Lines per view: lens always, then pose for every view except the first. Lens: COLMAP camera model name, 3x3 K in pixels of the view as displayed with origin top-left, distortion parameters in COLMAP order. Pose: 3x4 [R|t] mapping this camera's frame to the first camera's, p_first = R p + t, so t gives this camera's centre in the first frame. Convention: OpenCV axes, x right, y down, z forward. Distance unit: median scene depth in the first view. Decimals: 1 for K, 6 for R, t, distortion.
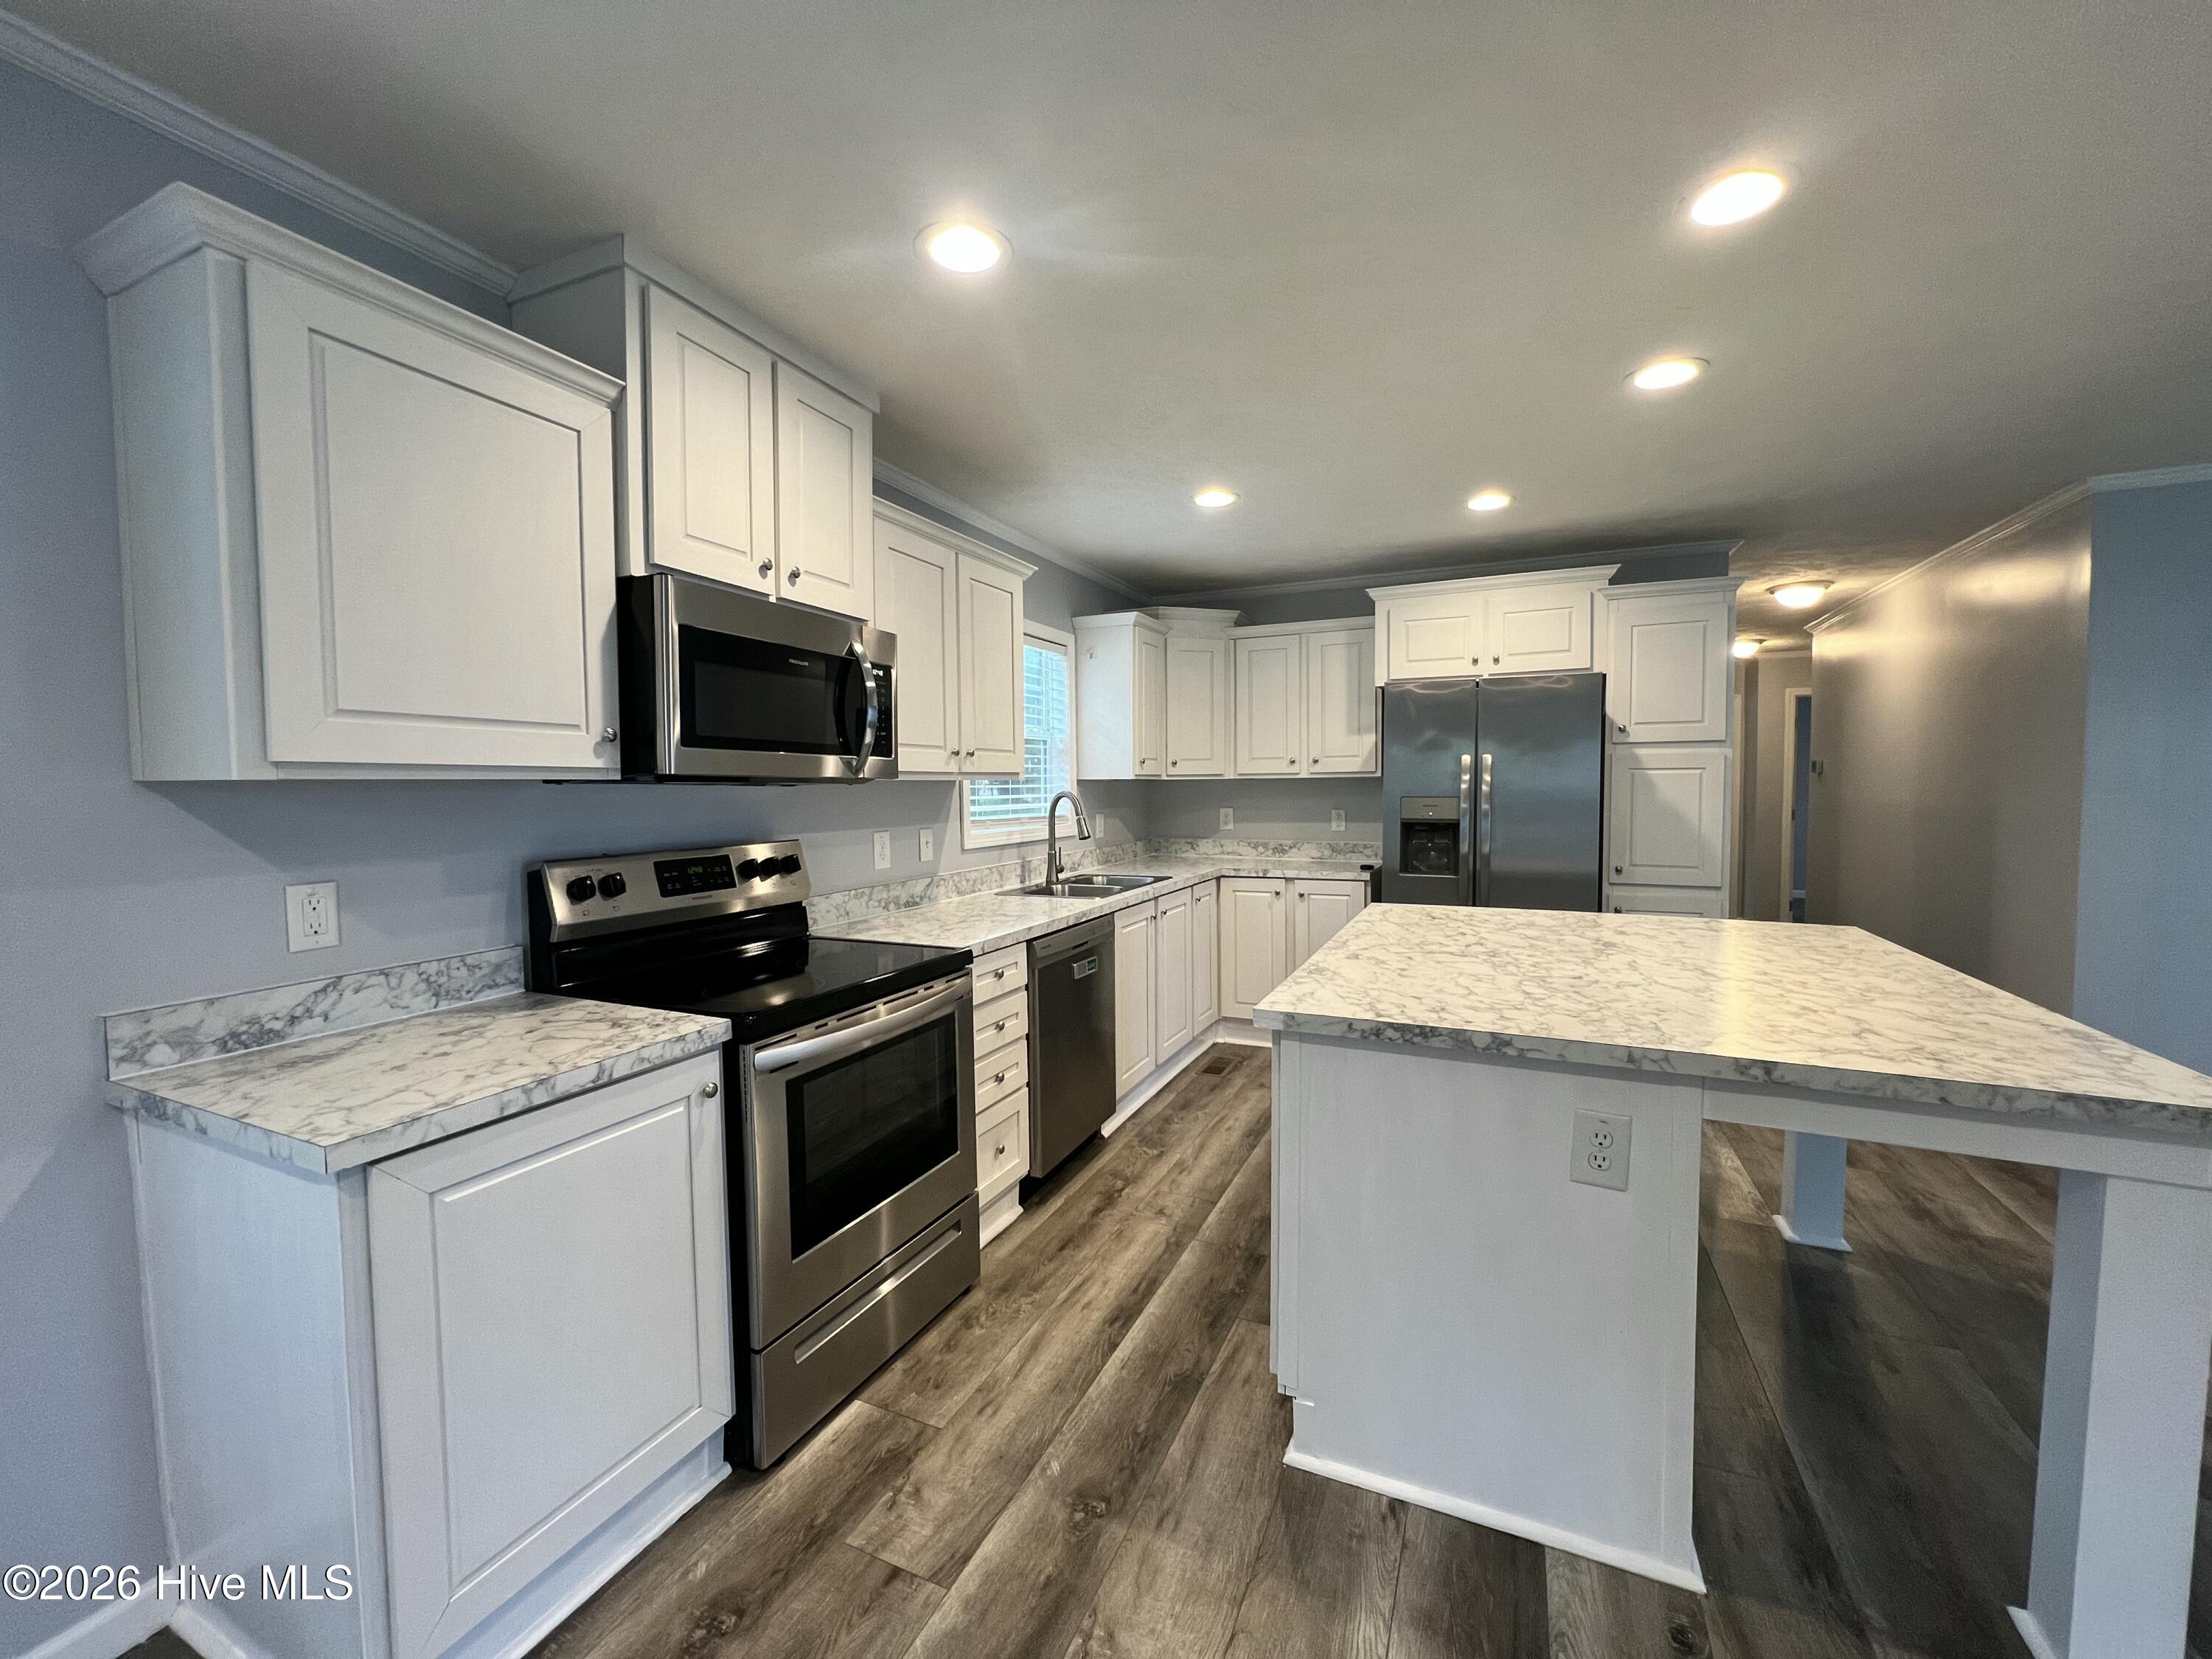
lens RADIAL K [[887.5, 0, 1088.8], [0, 887.5, 829.3], [0, 0, 1]] dist [-0.003389, 0.000610]
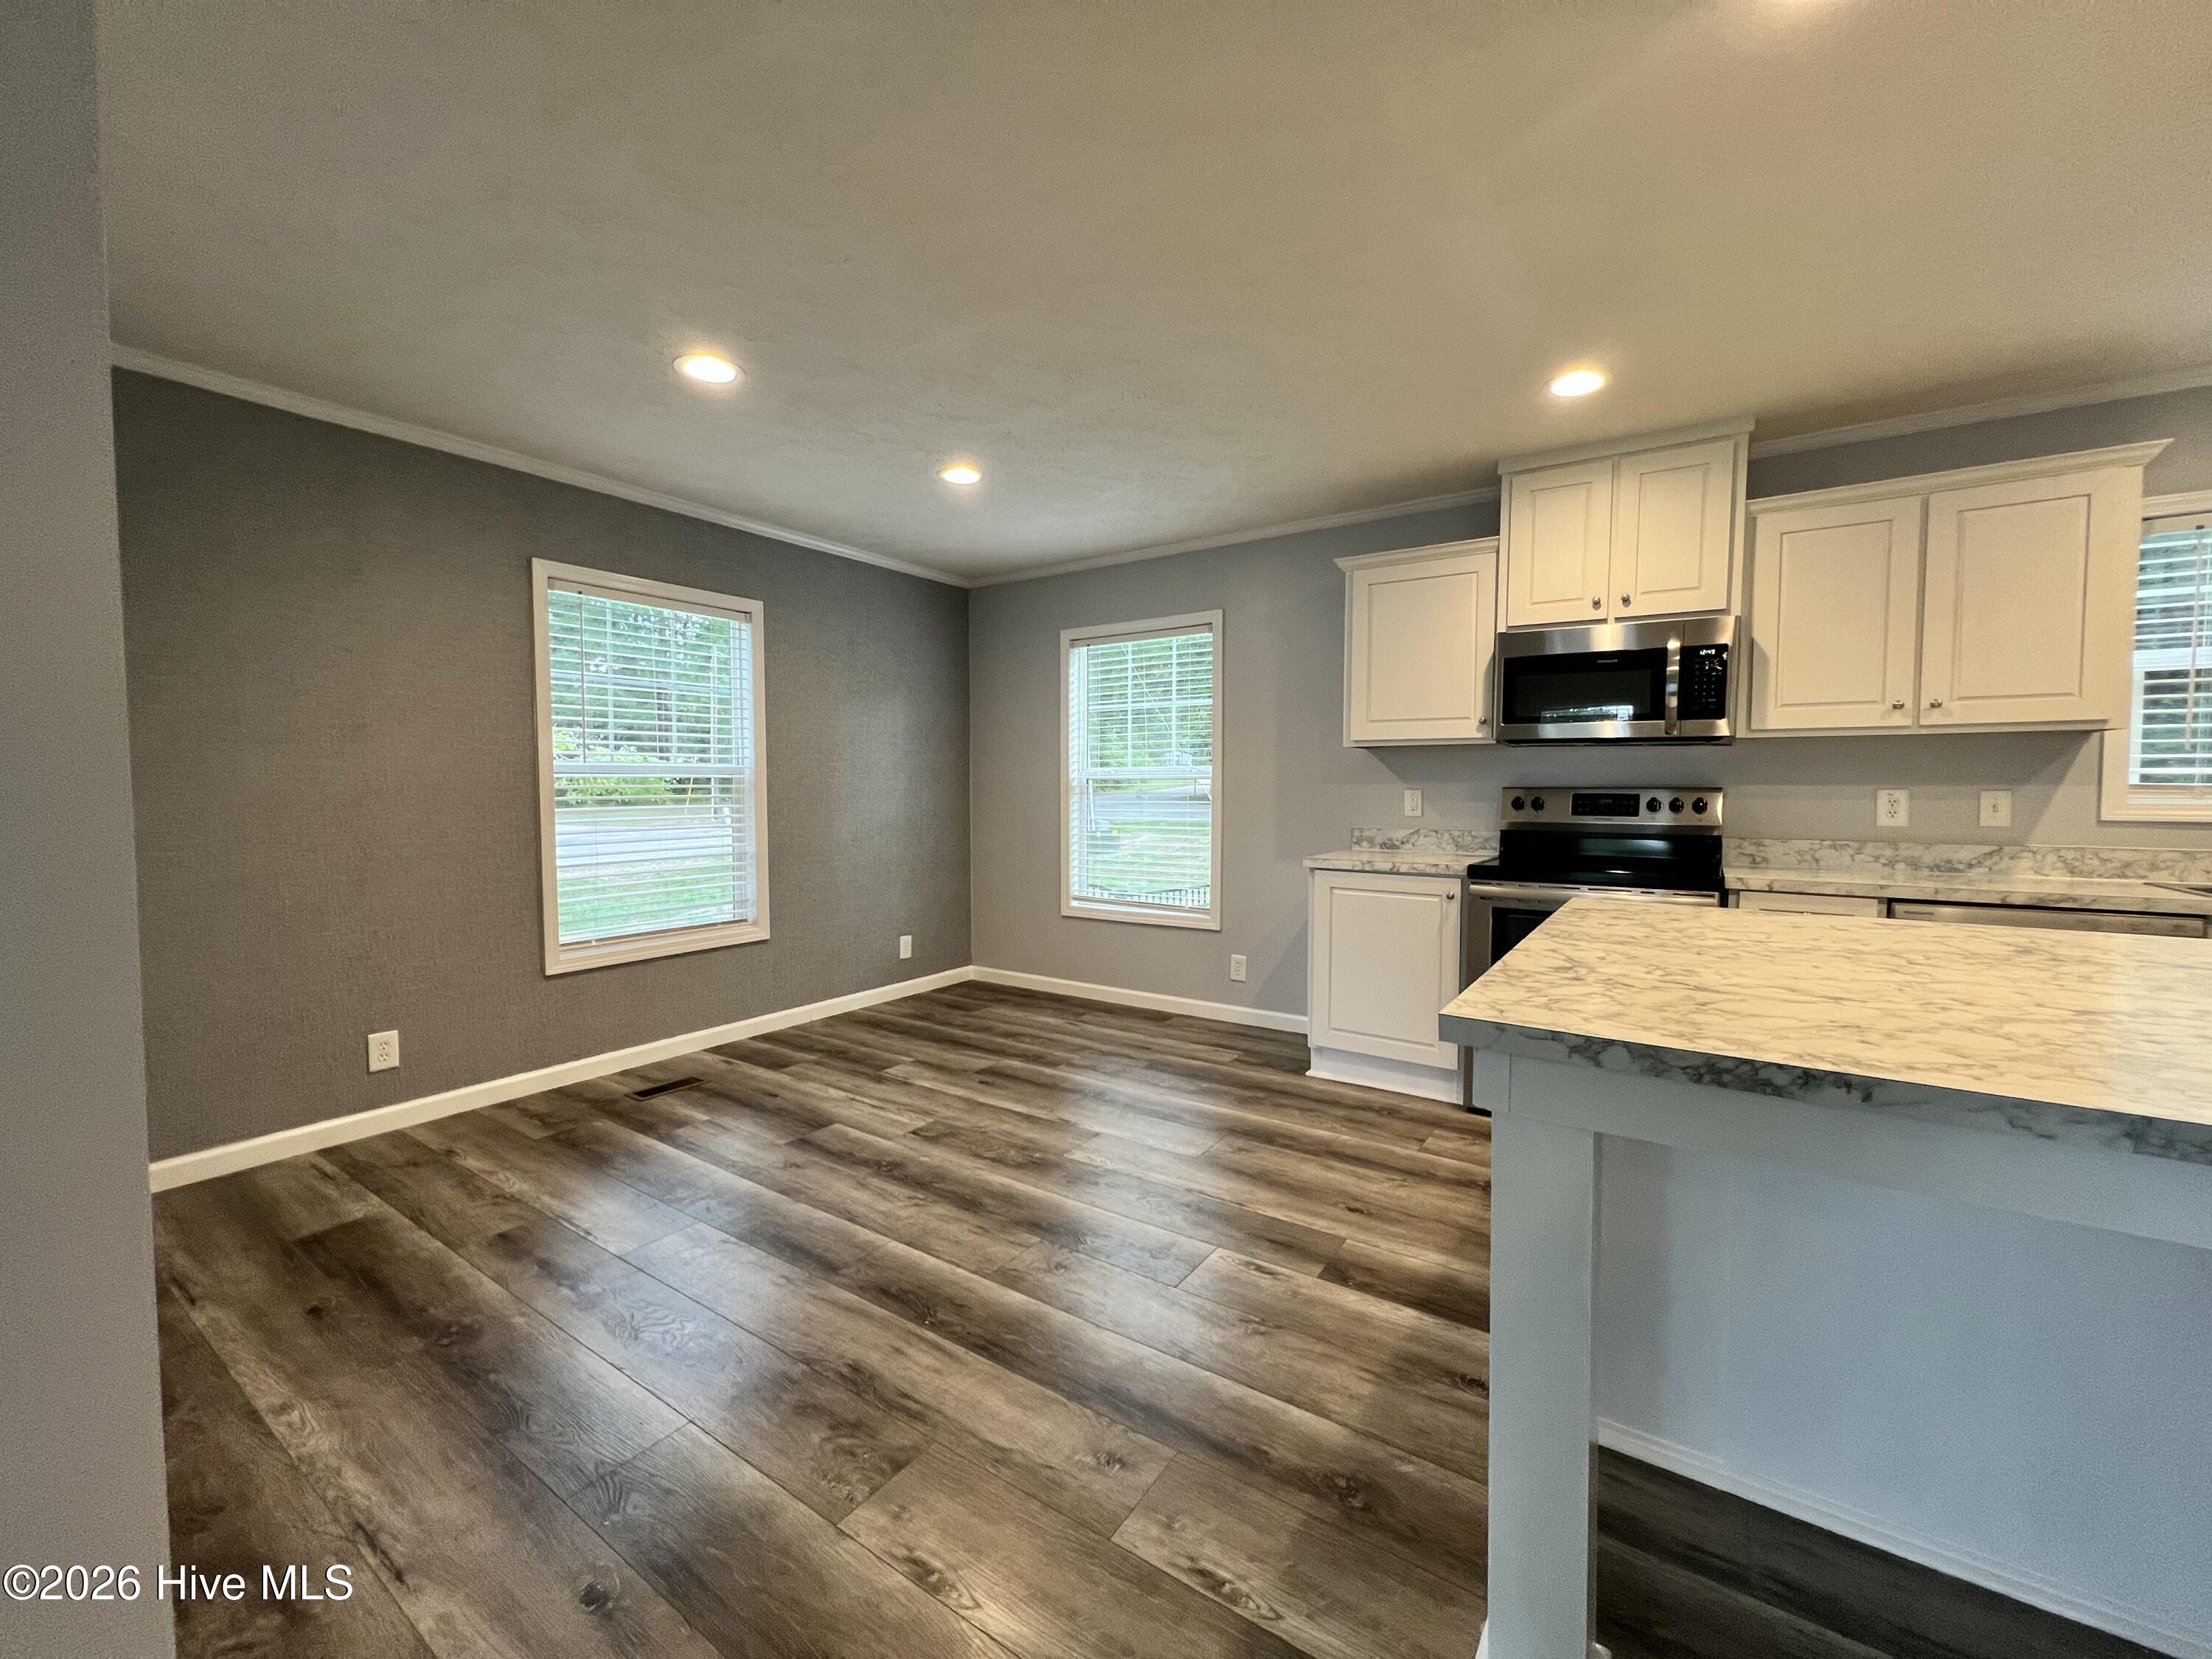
lens RADIAL K [[881.1, 0, 1094.6], [0, 881.1, 826.6], [0, 0, 1]] dist [-0.007195, 0.000227]
pose [[-0.165531, 0.057198, -0.984545, 1.122885], [-0.048631, 0.996629, 0.066076, 0.029816], [0.985005, 0.058817, -0.162191, 0.349959]]
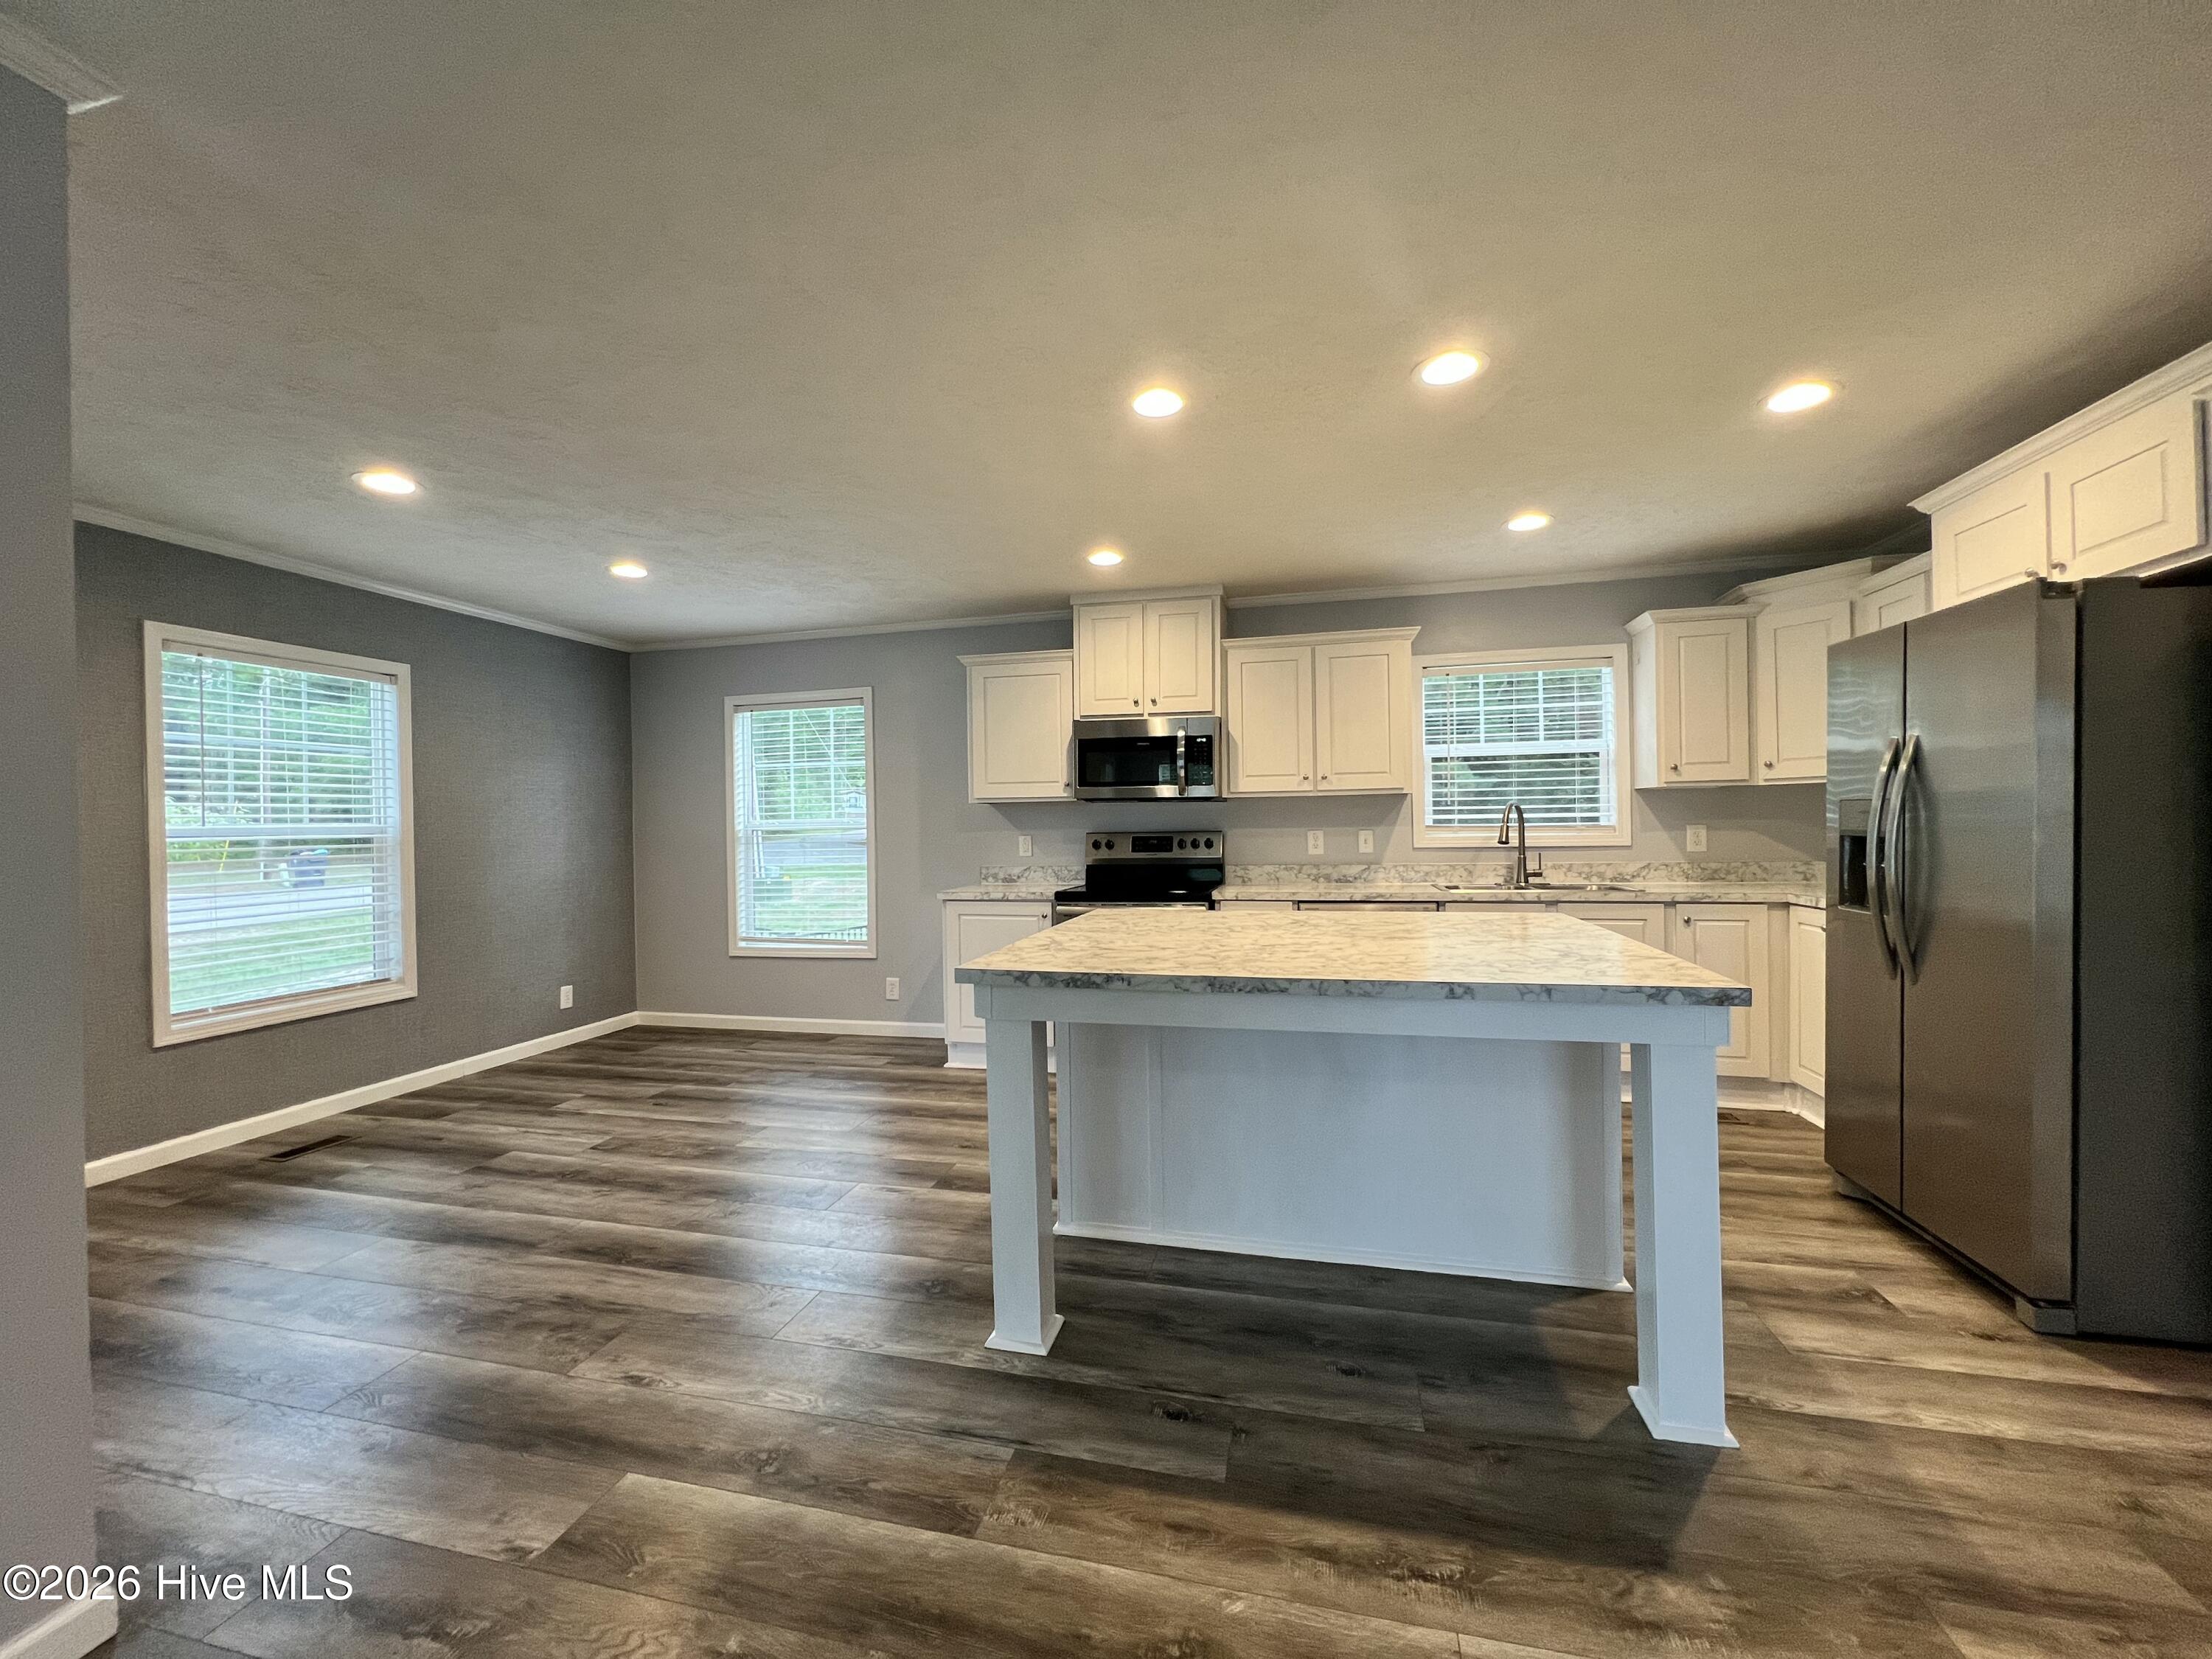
lens RADIAL K [[887.5, 0, 1096.1], [0, 887.5, 824.8], [0, 0, 1]] dist [-0.003389, 0.000610]
pose [[0.190124, 0.009098, -0.981718, 1.511833], [-0.035259, 0.999375, 0.002433, 0.004357], [0.981127, 0.034152, 0.190326, 0.426413]]
